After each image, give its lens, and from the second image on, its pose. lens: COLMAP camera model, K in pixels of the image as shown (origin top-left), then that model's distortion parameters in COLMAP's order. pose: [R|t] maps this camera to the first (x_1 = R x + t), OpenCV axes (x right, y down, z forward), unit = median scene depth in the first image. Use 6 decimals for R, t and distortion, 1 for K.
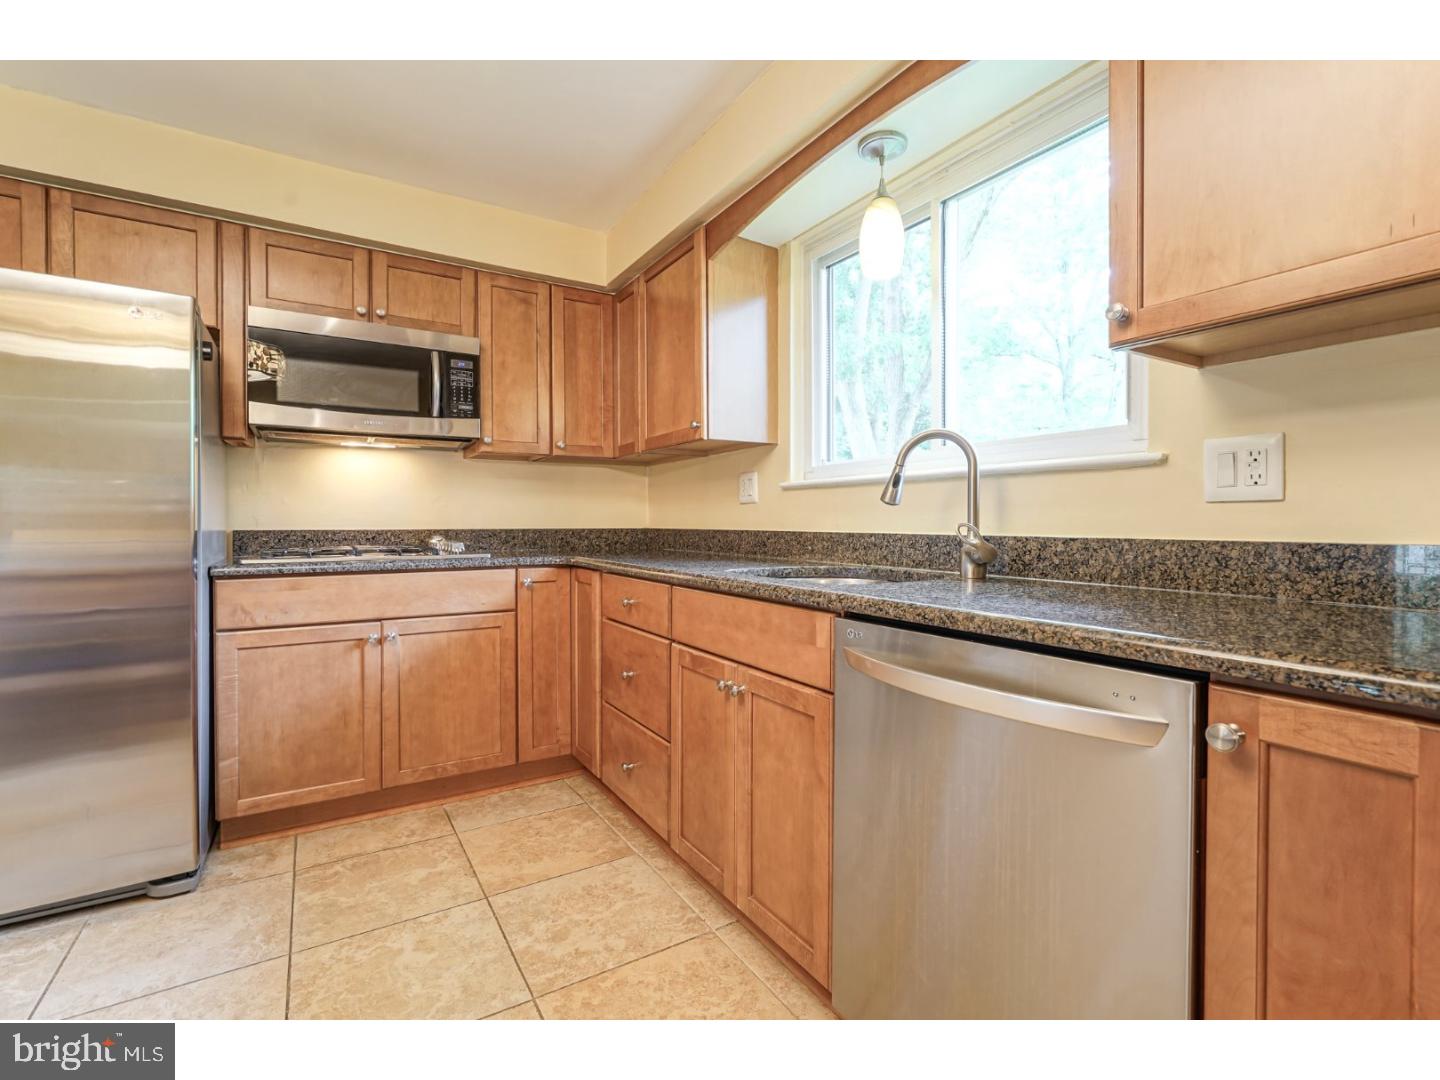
lens RADIAL K [[648.9, 0, 724.6], [0, 648.9, 530.0], [0, 0, 1]] dist [-0.004250, 0.001531]
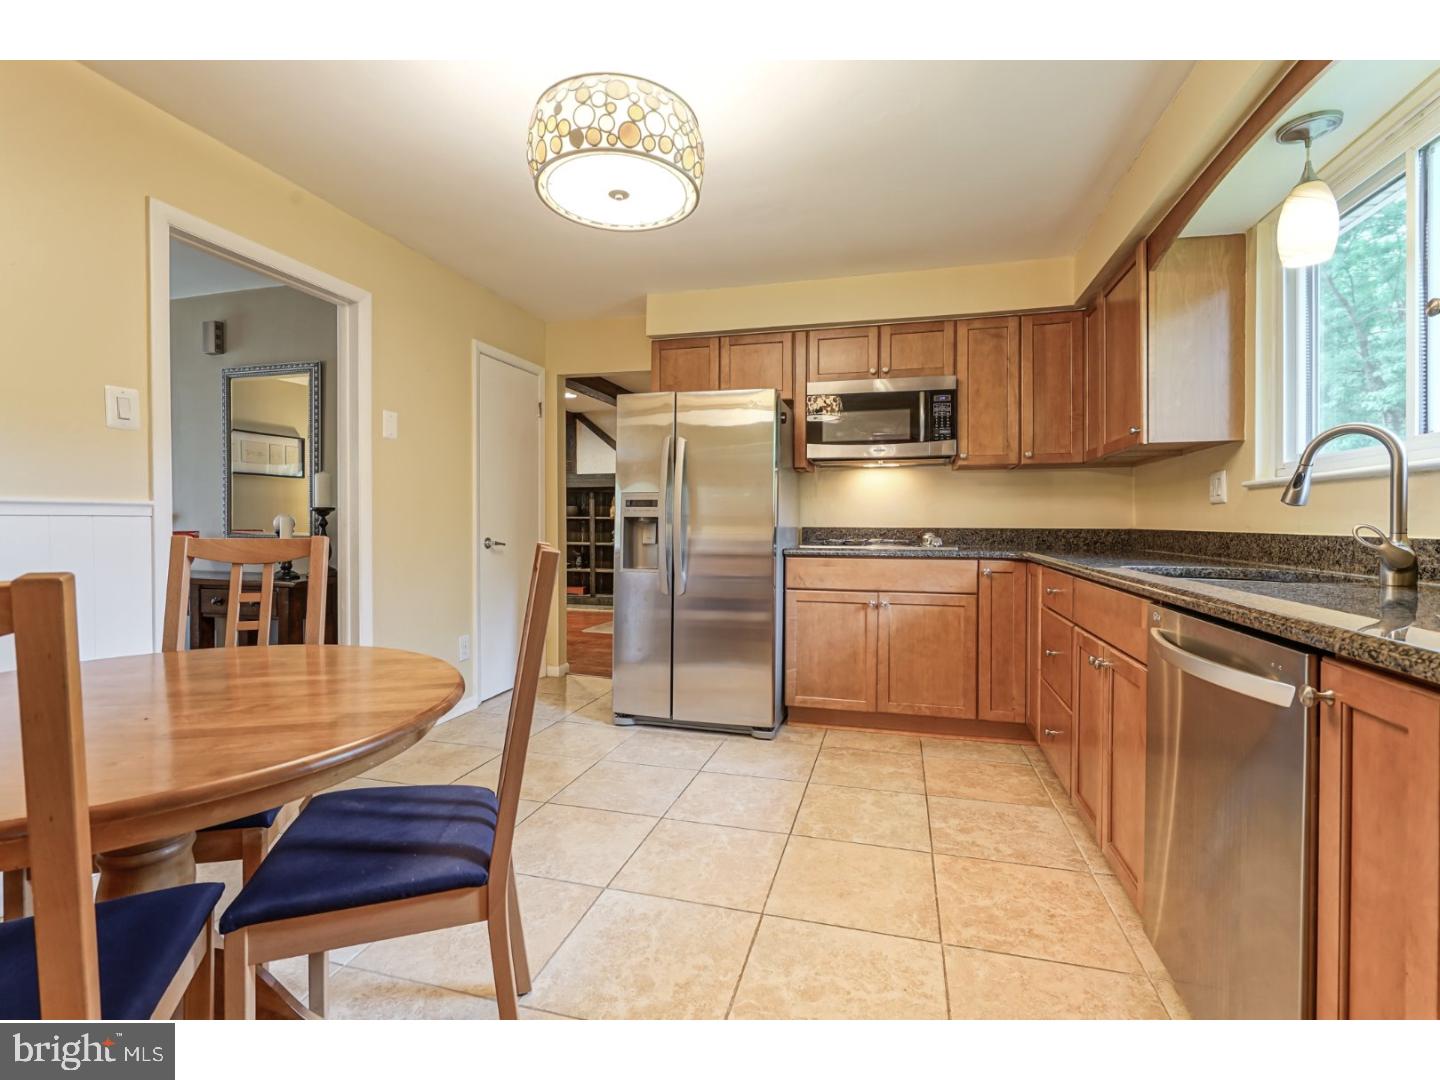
lens RADIAL K [[659.8, 0, 734.6], [0, 659.8, 526.4], [0, 0, 1]] dist [-0.001237, 0.000686]
pose [[0.689722, 0.007522, -0.724035, 0.286545], [-0.011809, 0.999930, -0.000861, 0.002174], [0.723978, 0.009145, 0.689763, -0.211240]]
